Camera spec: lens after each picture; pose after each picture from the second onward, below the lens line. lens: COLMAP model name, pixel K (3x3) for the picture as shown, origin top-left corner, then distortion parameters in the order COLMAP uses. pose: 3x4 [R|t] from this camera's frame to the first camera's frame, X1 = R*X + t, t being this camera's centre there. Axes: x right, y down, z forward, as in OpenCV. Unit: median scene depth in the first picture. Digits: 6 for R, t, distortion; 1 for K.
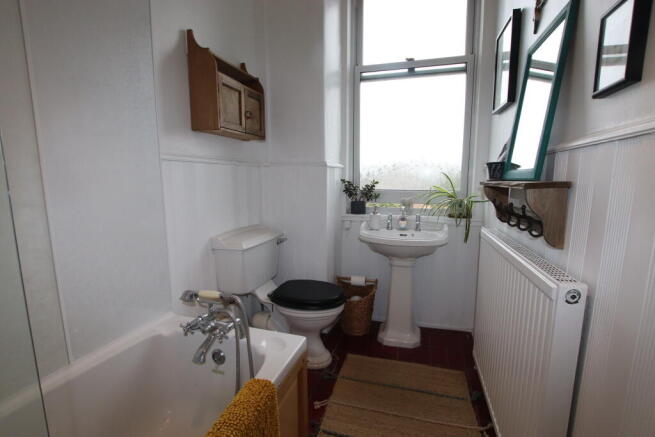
lens RADIAL K [[308.7, 0, 329.4], [0, 308.7, 224.4], [0, 0, 1]] dist [-0.021184, 0.000171]
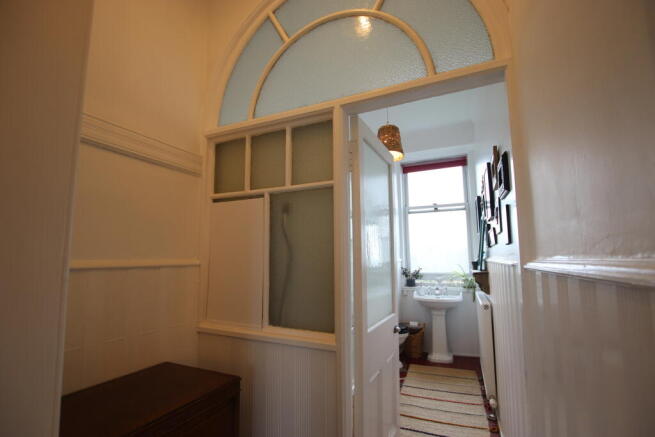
lens RADIAL K [[308.7, 0, 329.4], [0, 308.7, 224.4], [0, 0, 1]] dist [-0.021184, 0.000171]
pose [[0.992026, -0.024979, -0.123537, -0.156765], [-0.007861, 0.965993, -0.258448, 0.087272], [0.125792, 0.257358, 0.958094, -0.908909]]
